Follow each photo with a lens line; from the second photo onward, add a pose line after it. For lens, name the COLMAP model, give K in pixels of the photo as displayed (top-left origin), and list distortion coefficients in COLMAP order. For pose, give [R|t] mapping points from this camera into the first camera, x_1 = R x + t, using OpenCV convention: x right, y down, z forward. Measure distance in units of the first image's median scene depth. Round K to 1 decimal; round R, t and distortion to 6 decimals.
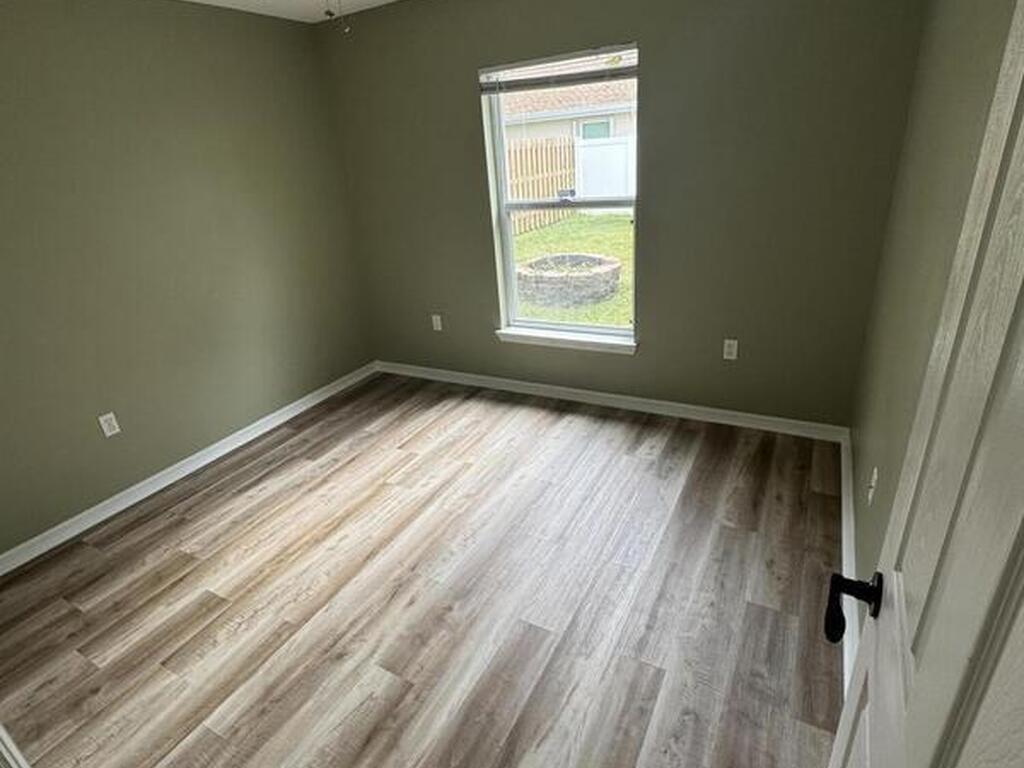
lens RADIAL K [[540.6, 0, 512.0], [0, 540.6, 384.0], [0, 0, 1]] dist [-0.005378, 0.000547]
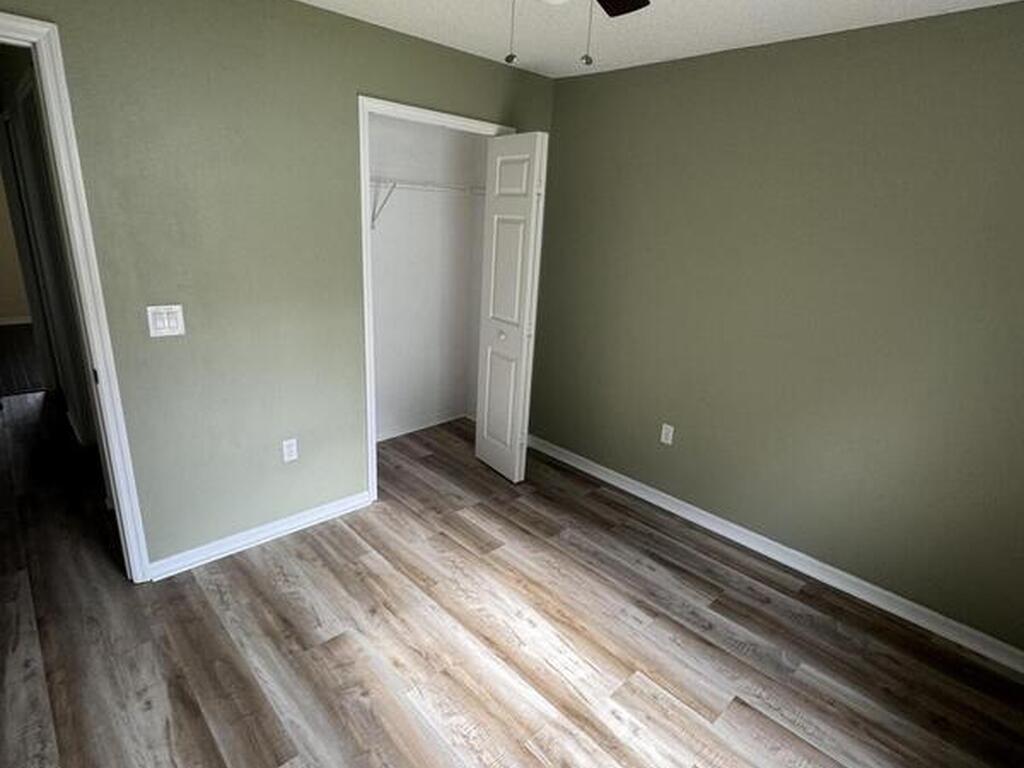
lens RADIAL K [[540.6, 0, 512.0], [0, 540.6, 384.0], [0, 0, 1]] dist [-0.005378, 0.000547]
pose [[-0.302940, 0.342327, -0.889404, 0.348173], [-0.410583, 0.795322, 0.445965, -0.403111], [0.860029, 0.500274, -0.100381, 0.819304]]
